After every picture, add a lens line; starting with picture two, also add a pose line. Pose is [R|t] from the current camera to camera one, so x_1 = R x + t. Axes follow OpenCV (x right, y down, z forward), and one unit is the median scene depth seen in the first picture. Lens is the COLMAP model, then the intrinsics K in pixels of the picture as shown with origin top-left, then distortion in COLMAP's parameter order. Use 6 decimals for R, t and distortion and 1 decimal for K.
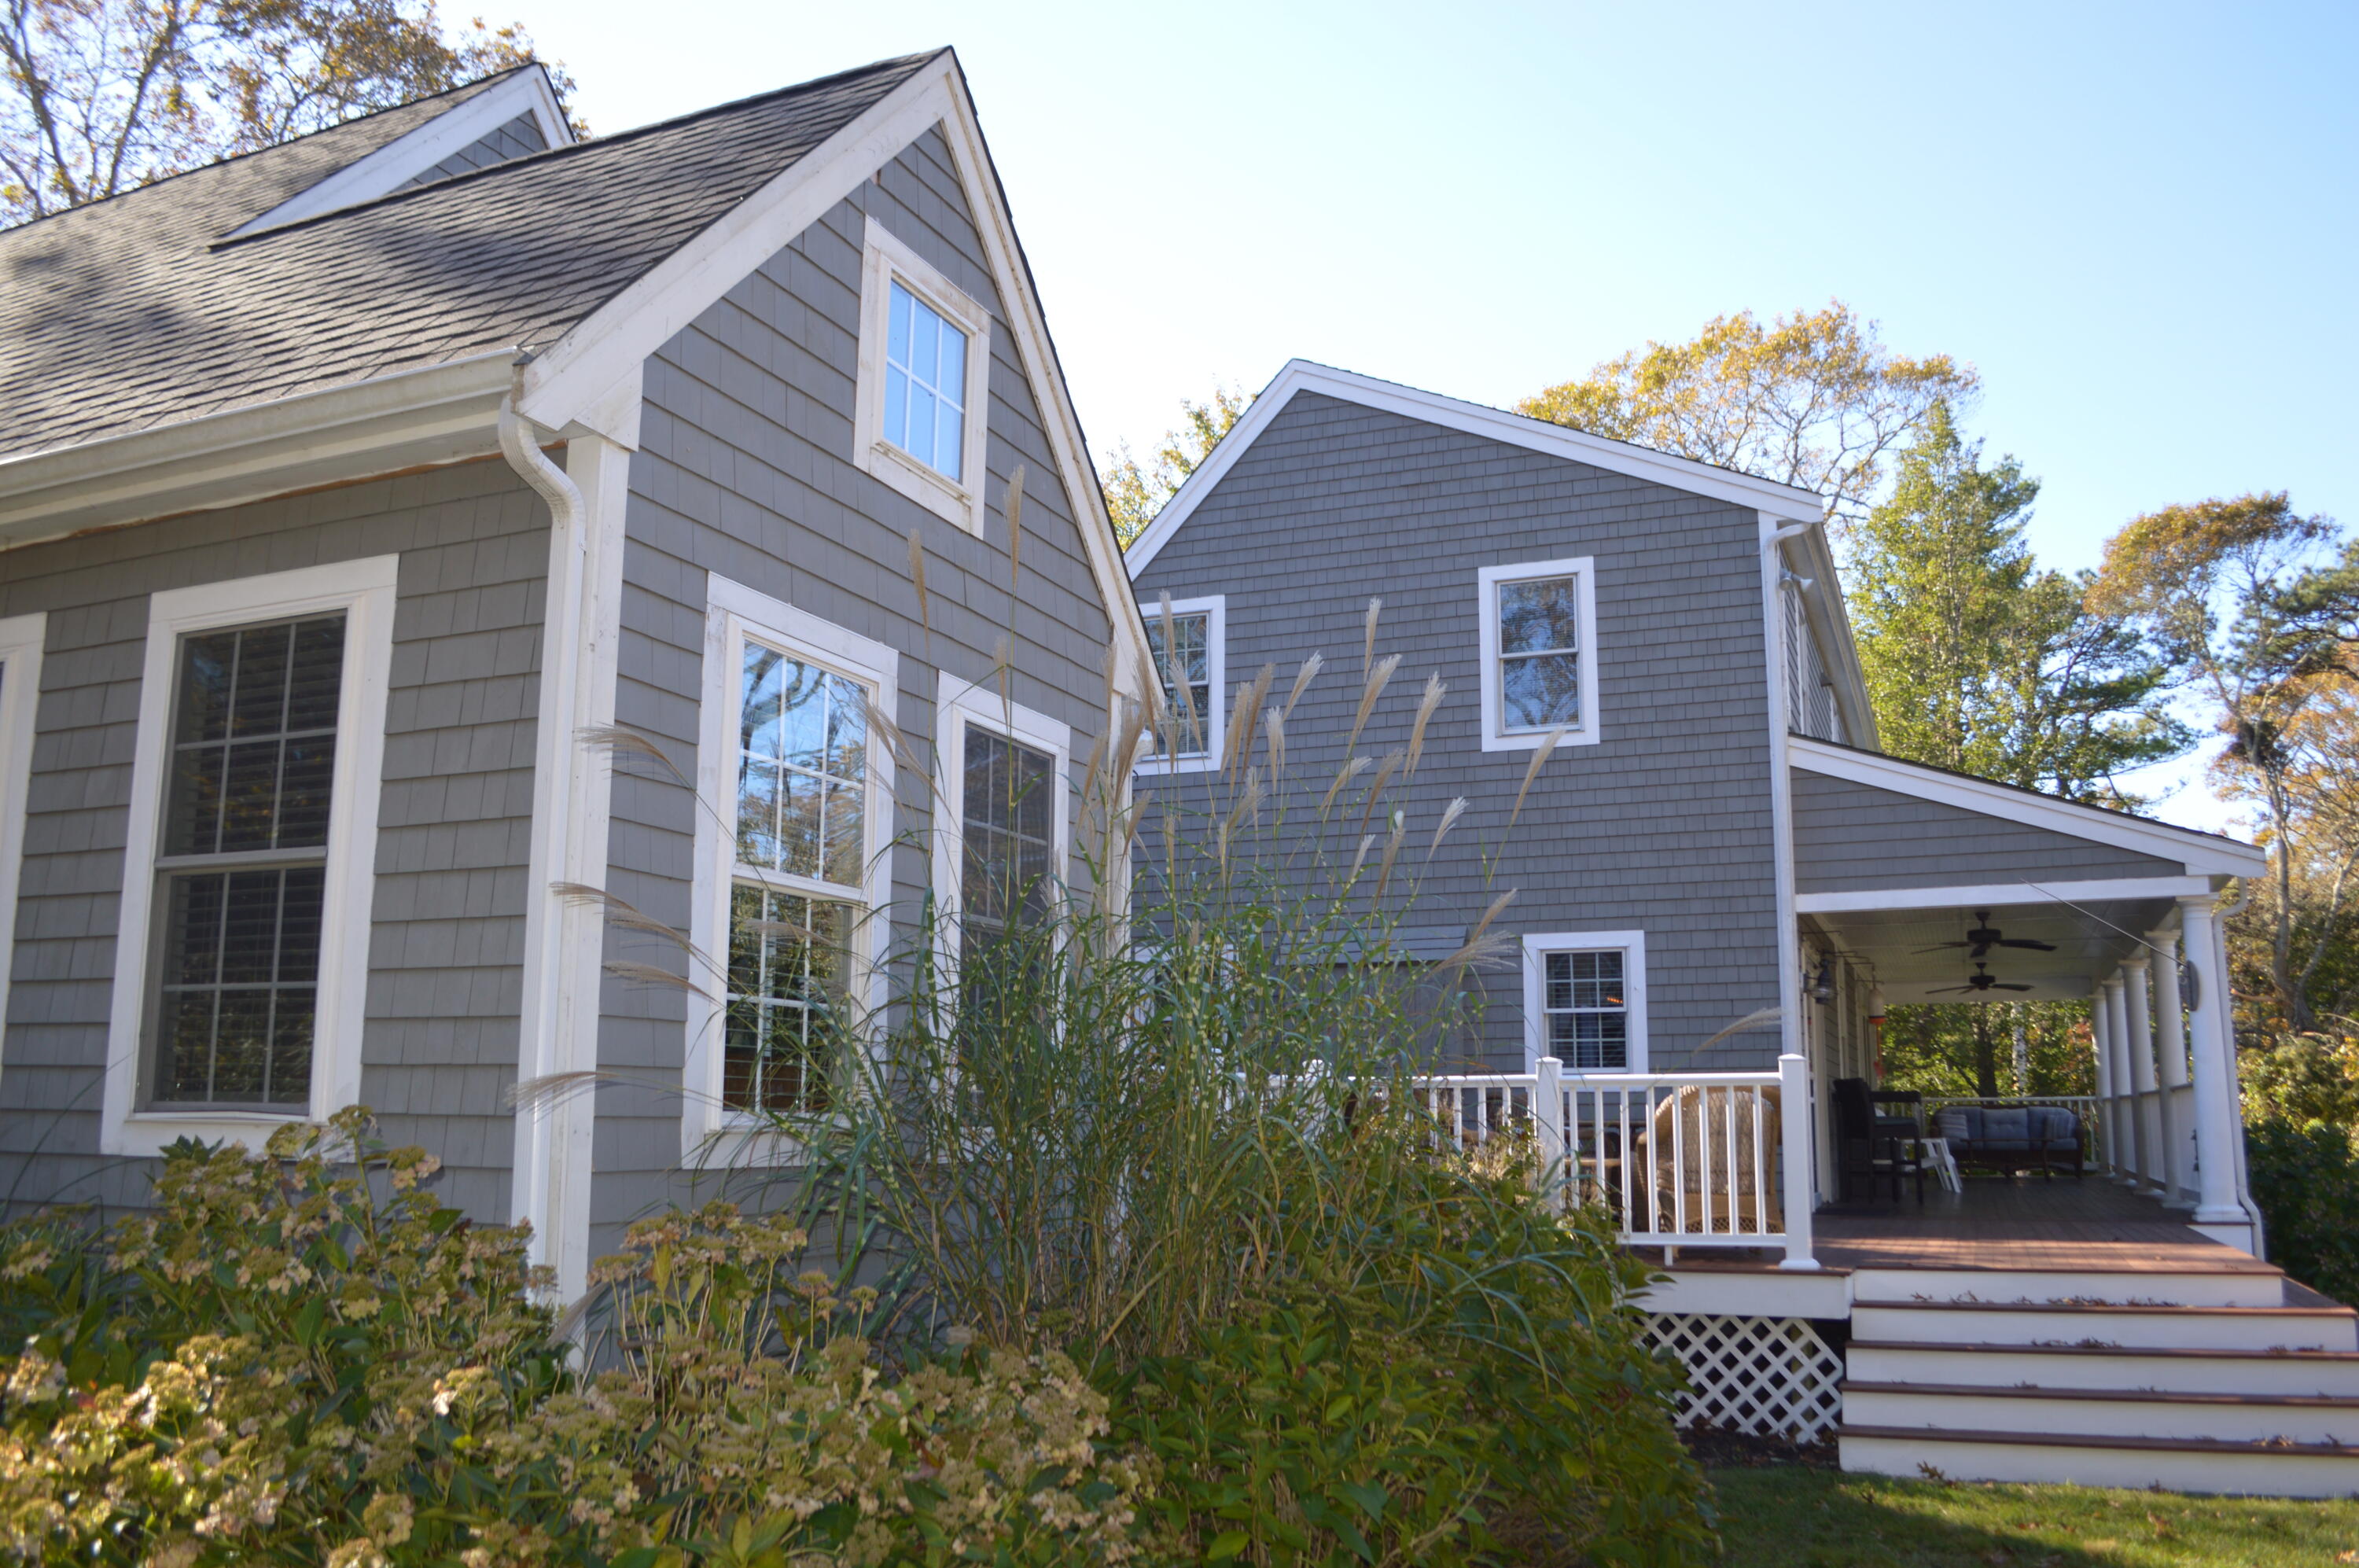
lens RADIAL K [[1877.9, 0, 1179.5], [0, 1877.9, 784.0], [0, 0, 1]] dist [-0.076464, 0.000275]
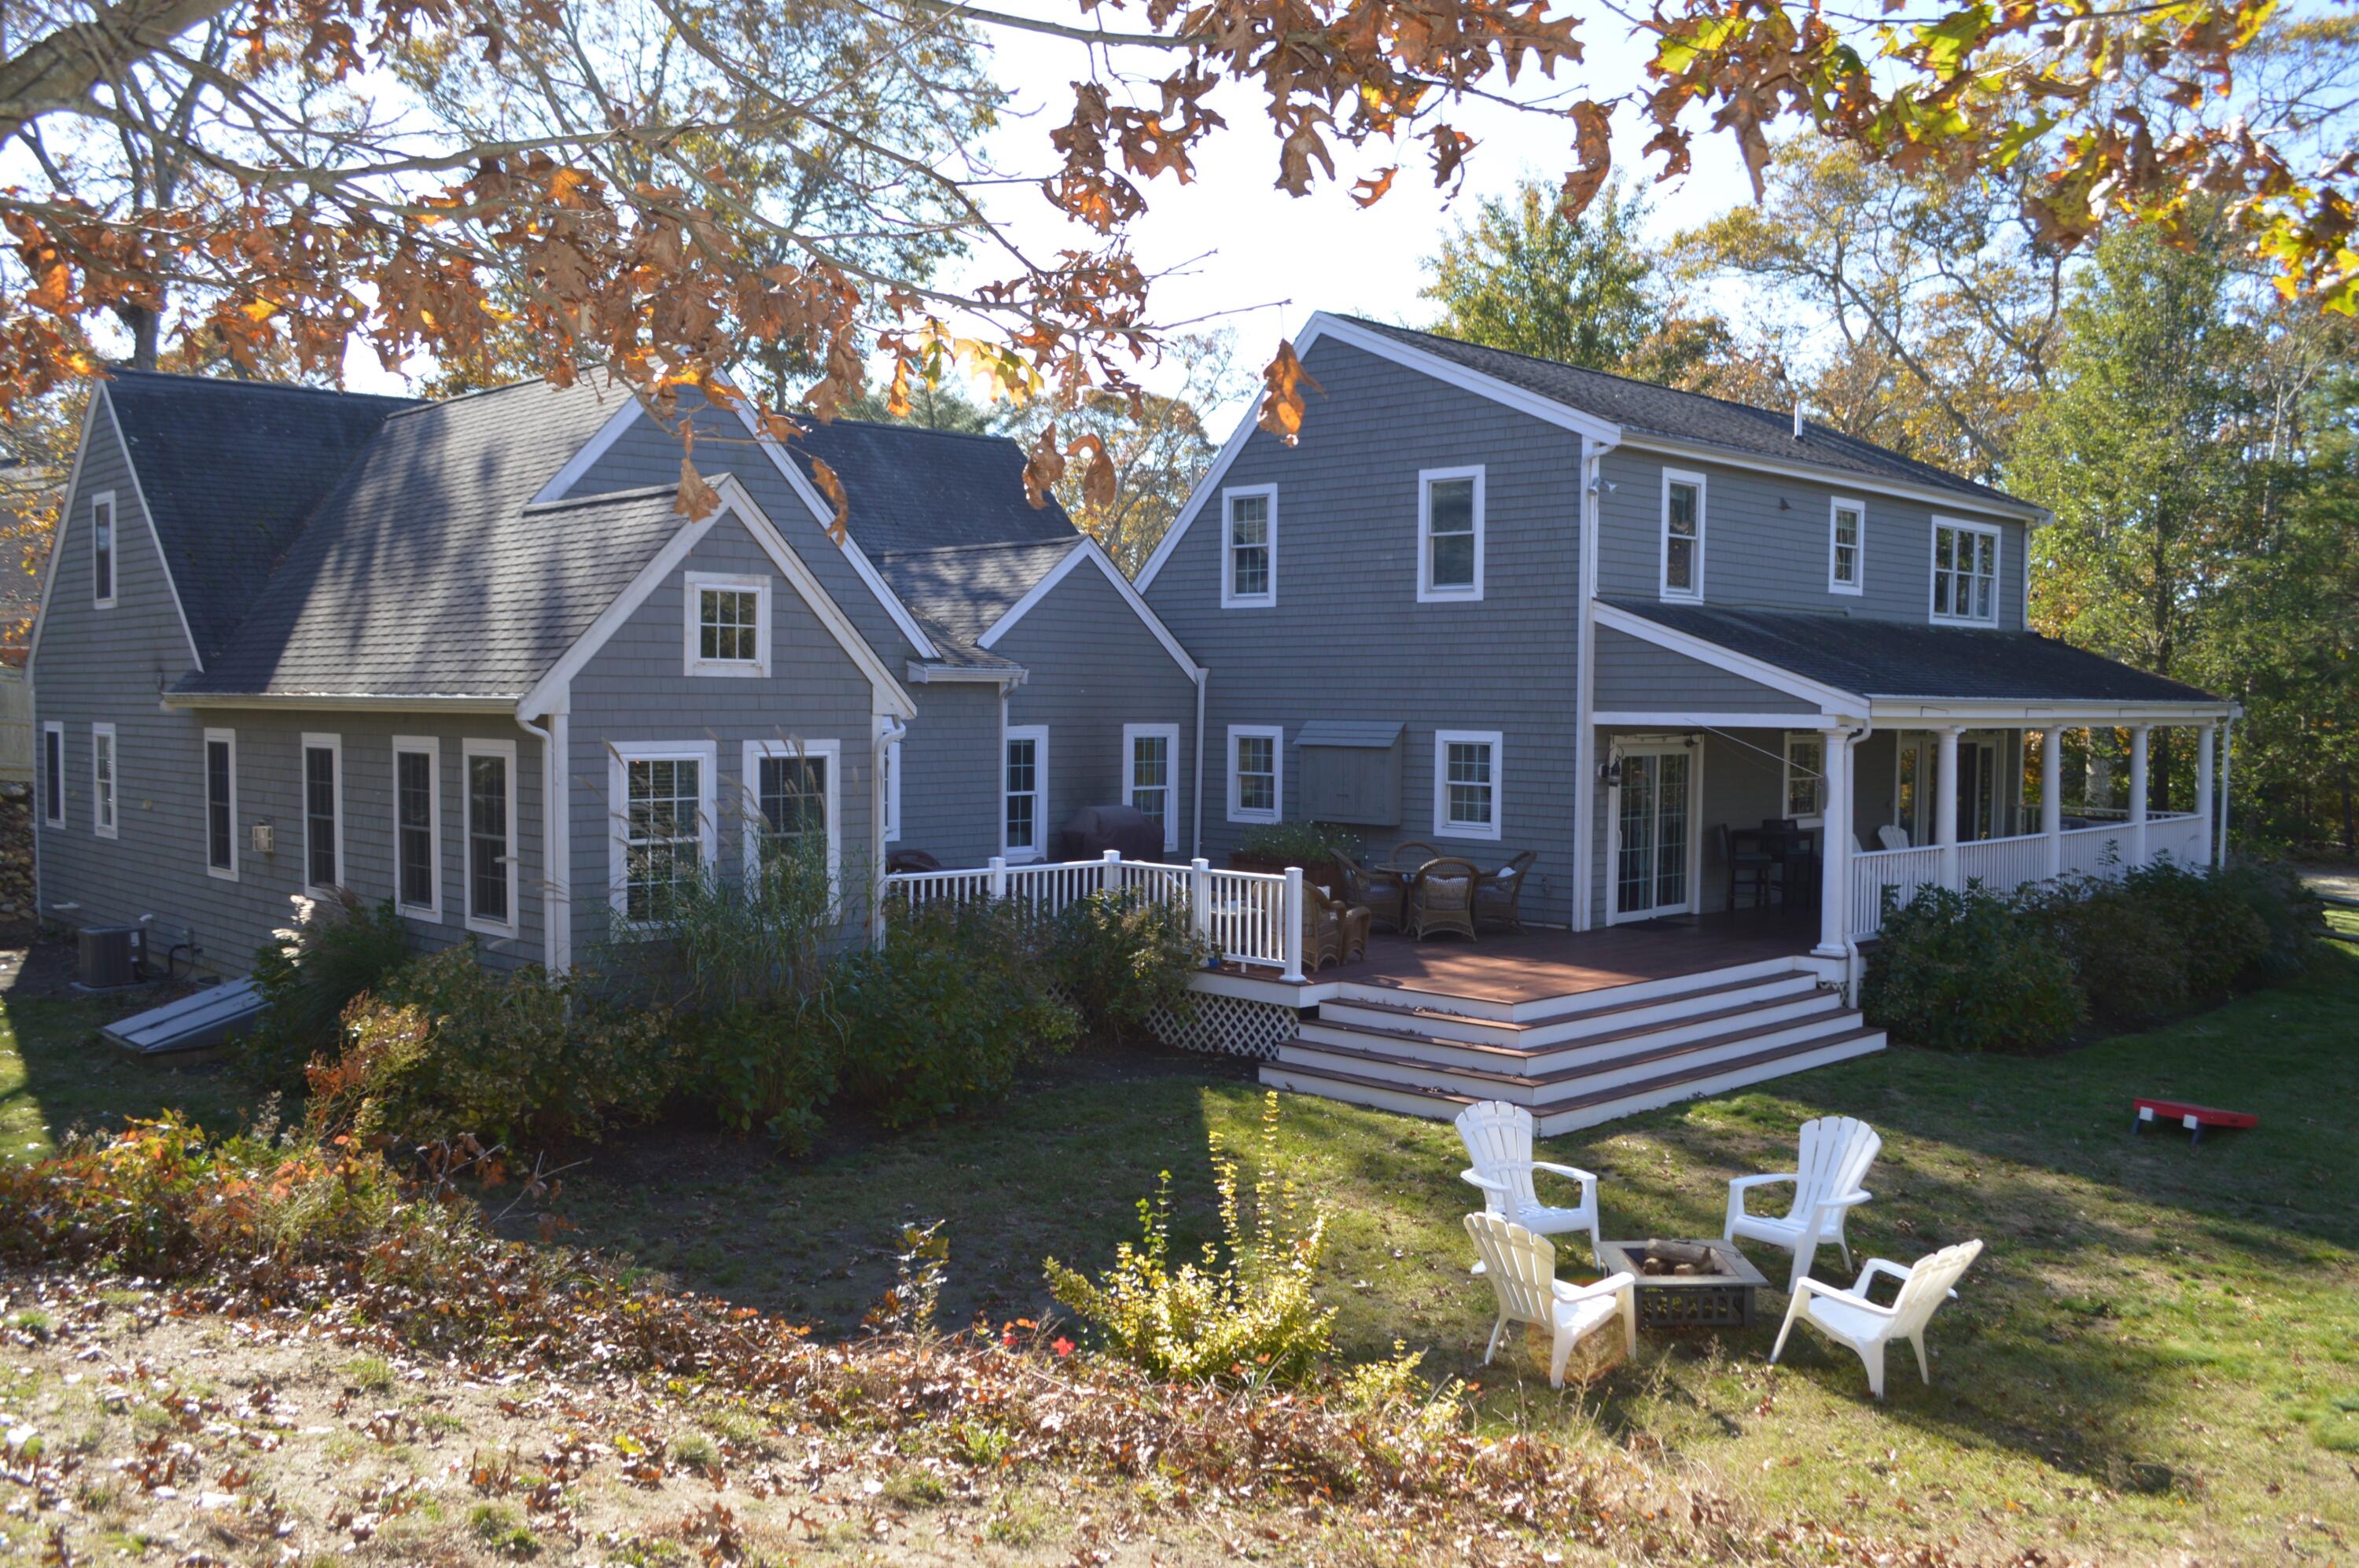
lens RADIAL K [[1978.0, 0, 1179.5], [0, 1978.0, 784.0], [0, 0, 1]] dist [-0.071504, -0.002147]
pose [[0.926918, 0.017782, -0.374841, 0.594004], [0.064552, 0.976432, 0.205946, -0.216581], [0.369669, -0.215091, 0.903925, -0.501209]]
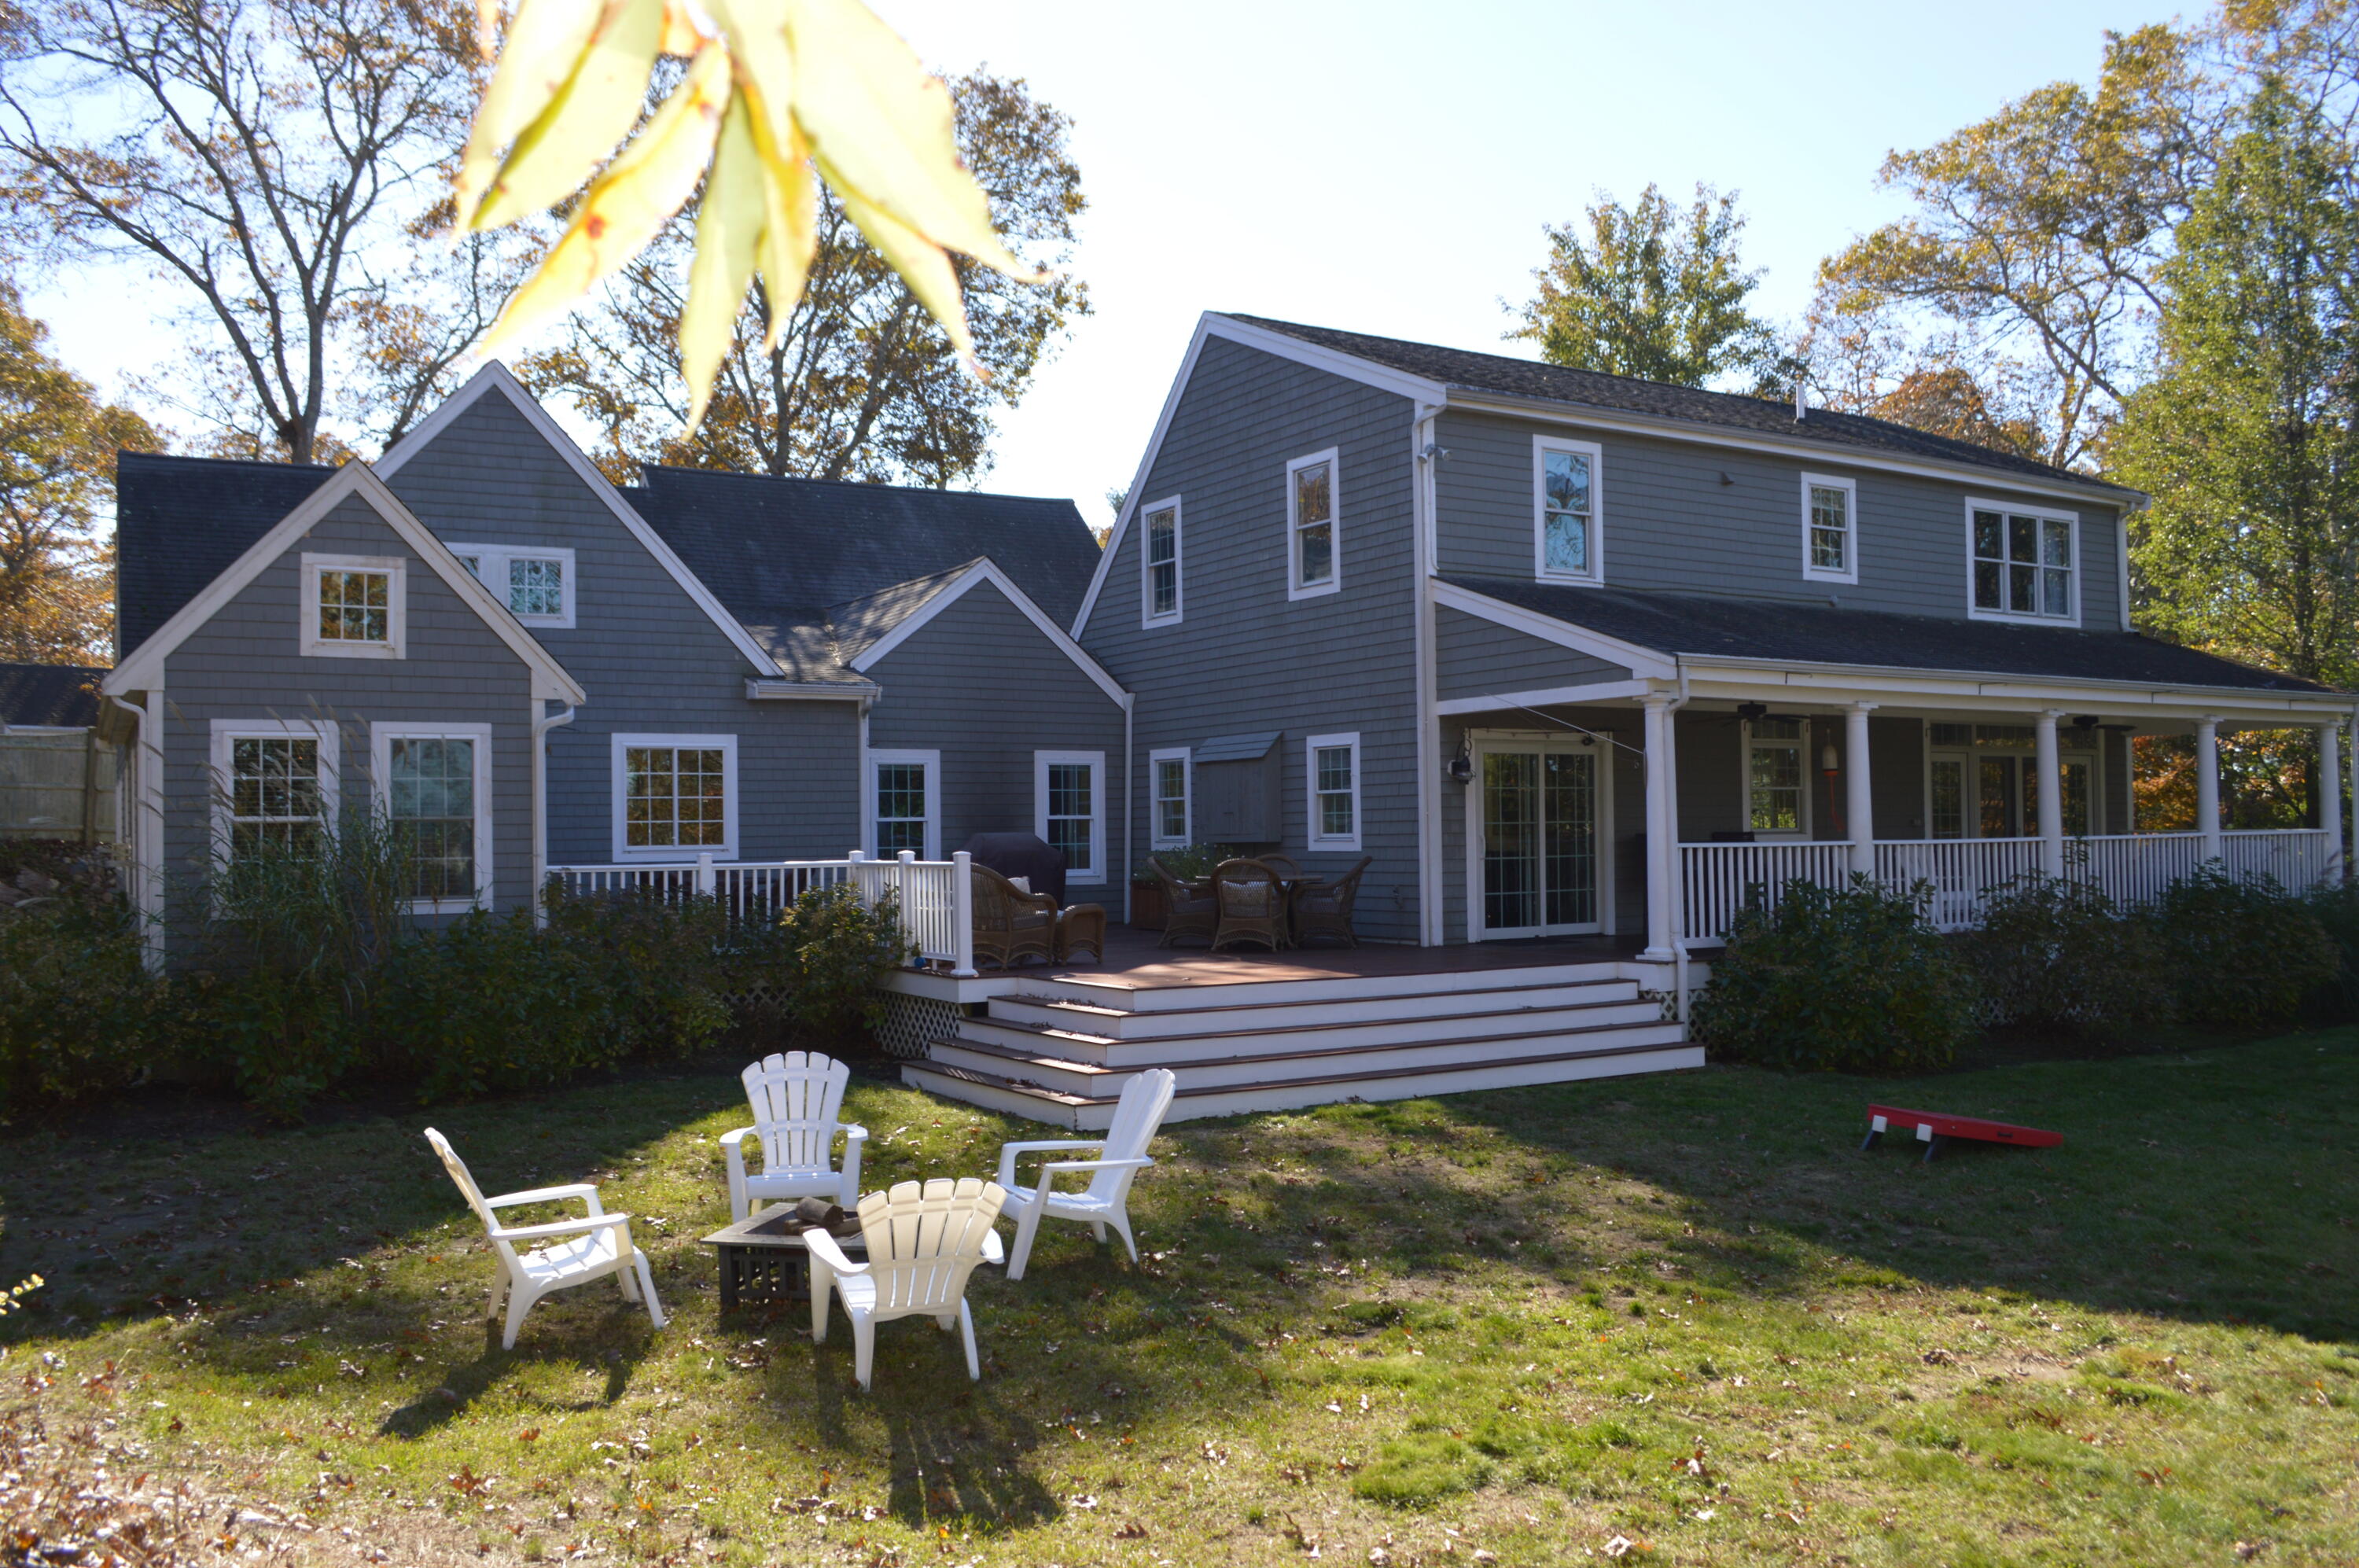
lens RADIAL K [[1877.9, 0, 1179.5], [0, 1877.9, 784.0], [0, 0, 1]] dist [-0.076464, 0.000275]
pose [[0.812037, -0.033851, -0.582624, 0.925218], [0.123047, 0.985806, 0.114221, -0.054390], [0.570487, -0.164442, 0.804676, -0.162864]]
